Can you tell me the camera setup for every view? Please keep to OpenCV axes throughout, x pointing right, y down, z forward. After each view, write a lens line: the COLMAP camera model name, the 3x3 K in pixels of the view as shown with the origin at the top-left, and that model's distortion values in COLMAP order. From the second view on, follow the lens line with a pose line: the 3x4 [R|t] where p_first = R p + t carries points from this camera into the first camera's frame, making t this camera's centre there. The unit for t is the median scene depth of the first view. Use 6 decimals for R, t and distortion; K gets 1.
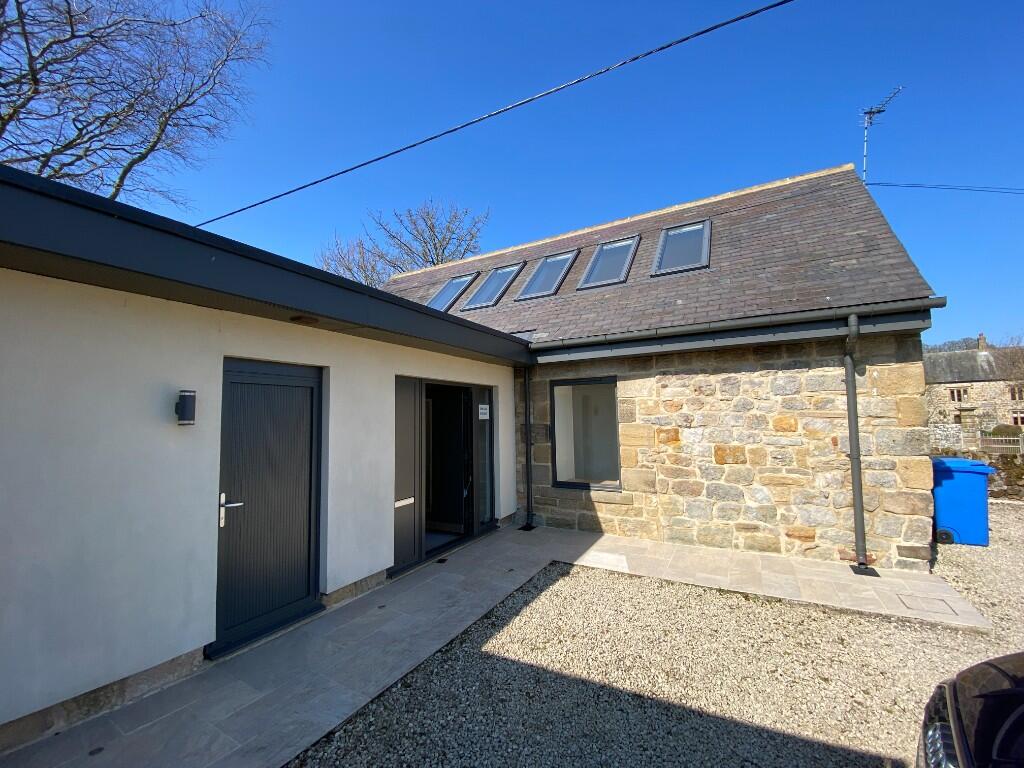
lens RADIAL K [[413.2, 0, 506.8], [0, 413.2, 386.5], [0, 0, 1]] dist [0.032885, -0.026897]
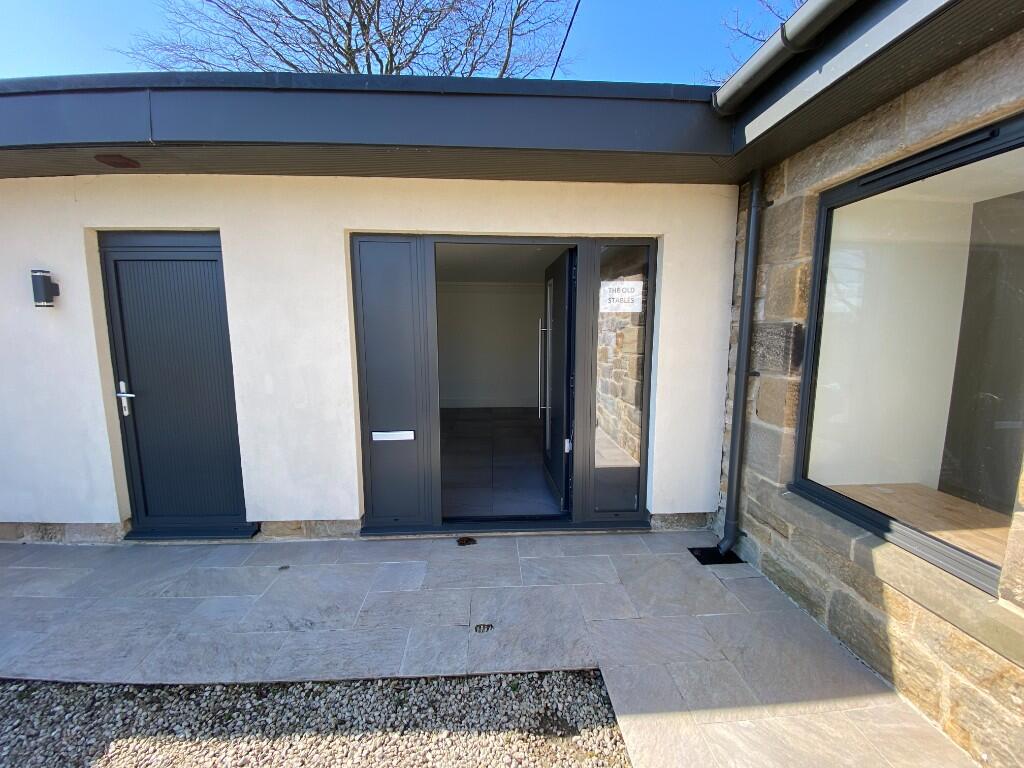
lens RADIAL K [[413.2, 0, 506.8], [0, 413.2, 386.5], [0, 0, 1]] dist [0.032885, -0.026897]
pose [[0.541844, 0.132741, -0.829931, 0.342219], [0.050676, 0.980493, 0.189908, 0.078984], [0.838950, -0.144958, 0.524547, 0.735882]]
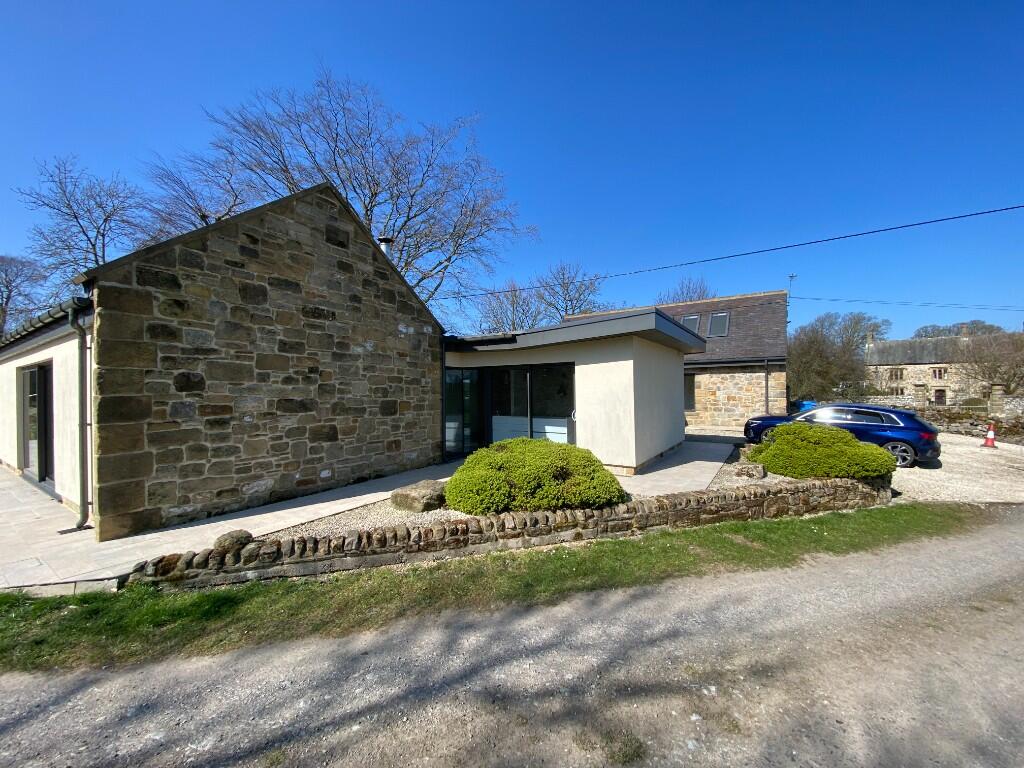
lens RADIAL K [[416.8, 0, 512.0], [0, 416.8, 384.0], [0, 0, 1]] dist [0.029227, -0.021460]
pose [[0.999009, 0.006941, -0.043974, -1.053945], [-0.004237, 0.998111, 0.061285, -0.146303], [0.044317, -0.061038, 0.997151, -2.379052]]
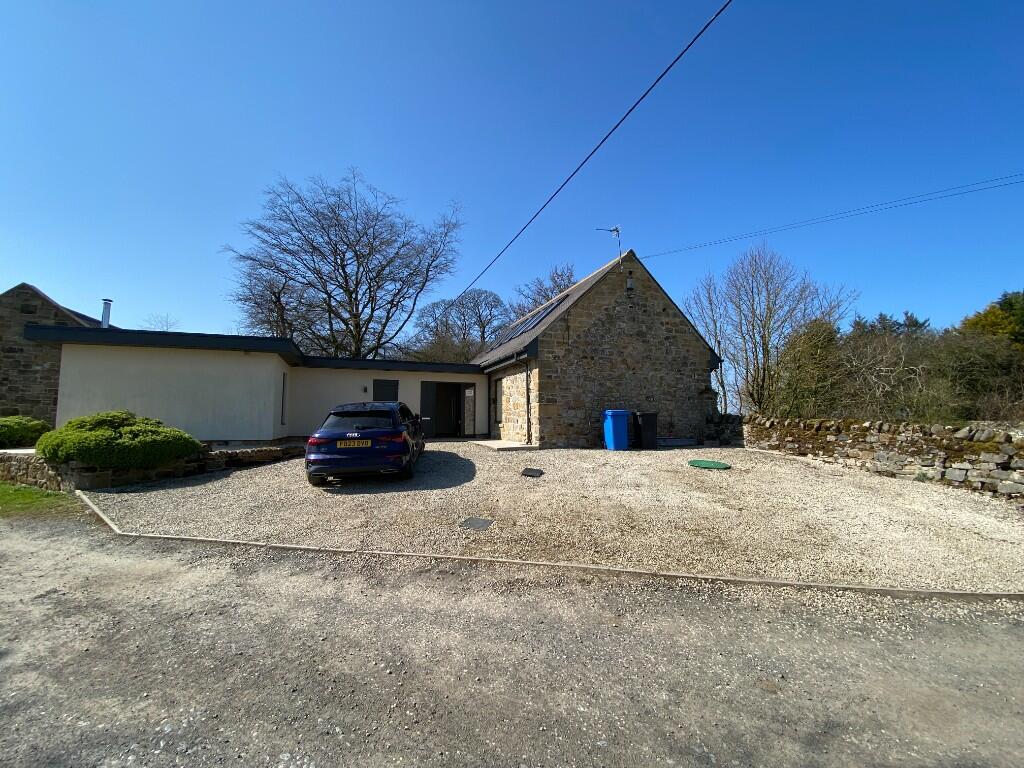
lens RADIAL K [[416.6, 0, 513.0], [0, 416.6, 382.4], [0, 0, 1]] dist [0.035586, -0.024881]
pose [[0.752119, -0.036140, -0.658036, 2.268577], [0.033689, 0.999298, -0.016377, 0.058314], [0.658166, -0.009851, 0.752808, -0.973722]]
